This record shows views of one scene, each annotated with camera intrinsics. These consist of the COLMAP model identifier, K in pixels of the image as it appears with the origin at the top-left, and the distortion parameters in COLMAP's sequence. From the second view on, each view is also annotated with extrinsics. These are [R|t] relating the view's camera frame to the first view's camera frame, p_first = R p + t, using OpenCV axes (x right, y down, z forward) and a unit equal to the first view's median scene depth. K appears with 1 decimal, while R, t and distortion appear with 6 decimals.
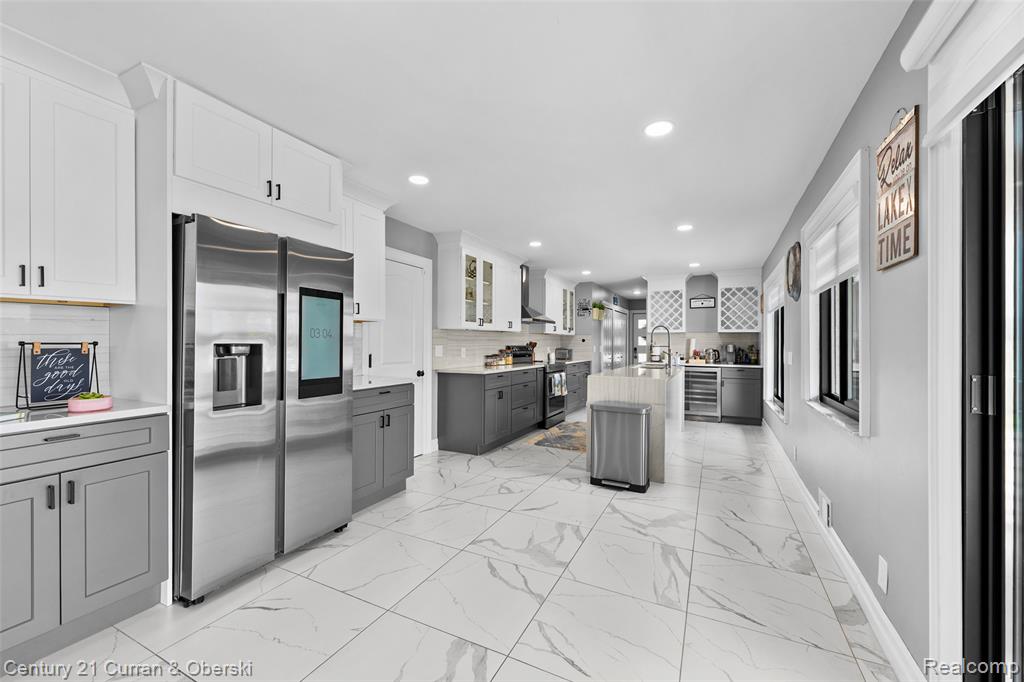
lens RADIAL K [[410.7, 0, 514.4], [0, 410.7, 341.1], [0, 0, 1]] dist [-0.001939, -0.000283]
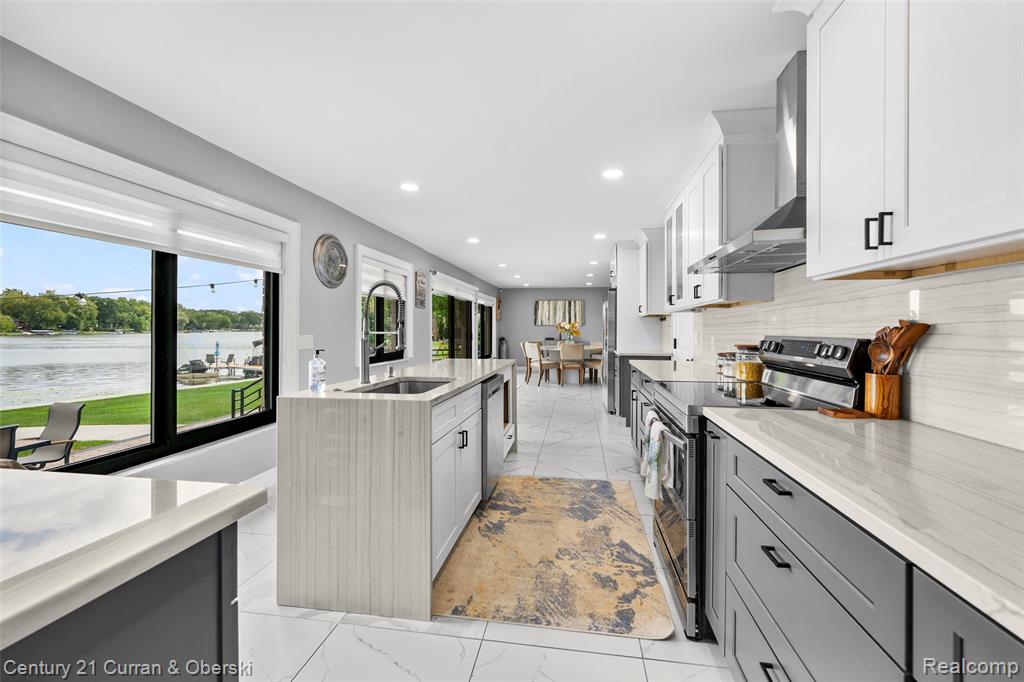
lens RADIAL K [[410.7, 0, 515.4], [0, 410.7, 333.2], [0, 0, 1]] dist [-0.001939, -0.000283]
pose [[-0.954694, -0.005084, -0.297547, 0.282329], [-0.005964, 0.999980, 0.002049, 0.008997], [0.297531, 0.003731, -0.954705, 1.147861]]
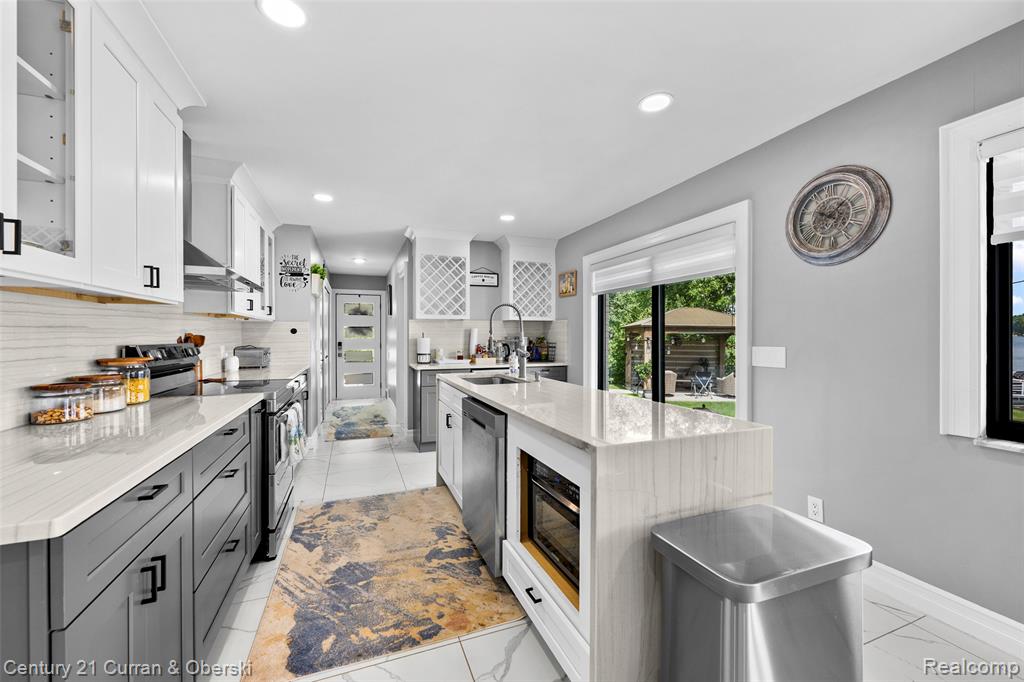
lens RADIAL K [[410.7, 0, 514.1], [0, 410.7, 335.4], [0, 0, 1]] dist [-0.001939, -0.000283]
pose [[0.674154, -0.006751, 0.738560, -0.044022], [0.002939, 0.999975, 0.006458, 0.001793], [-0.738585, -0.002183, 0.674157, 0.491173]]
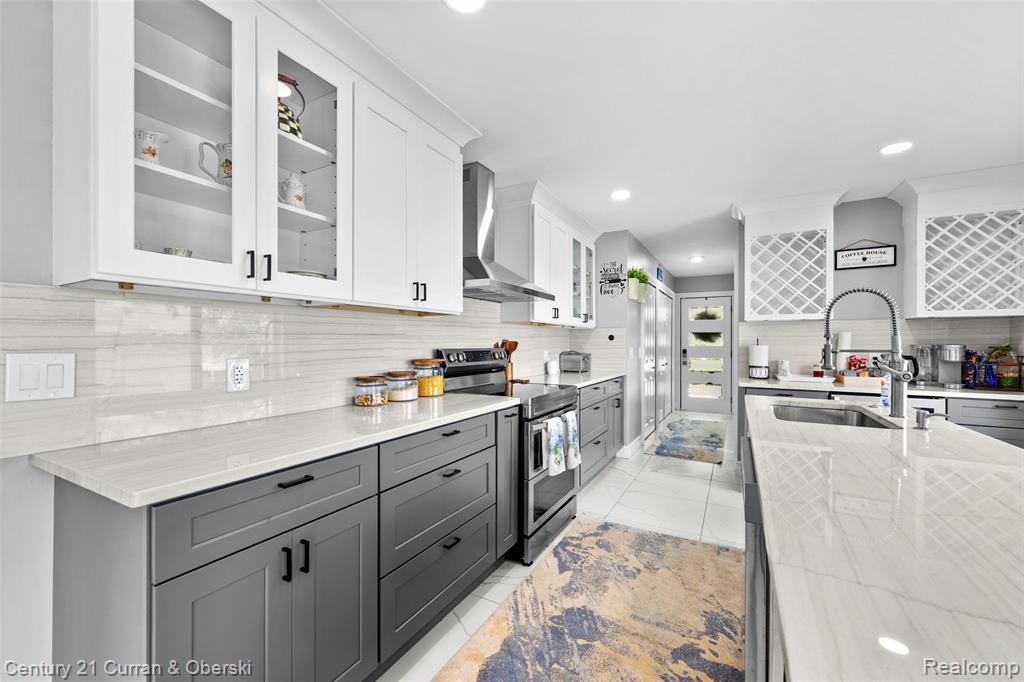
lens RADIAL K [[410.7, 0, 512.8], [0, 410.7, 342.8], [0, 0, 1]] dist [-0.001939, -0.000283]
pose [[0.999158, -0.003800, -0.040841, 0.069811], [0.003955, 0.999985, 0.003727, 0.003308], [0.040827, -0.003885, 0.999159, 0.527105]]
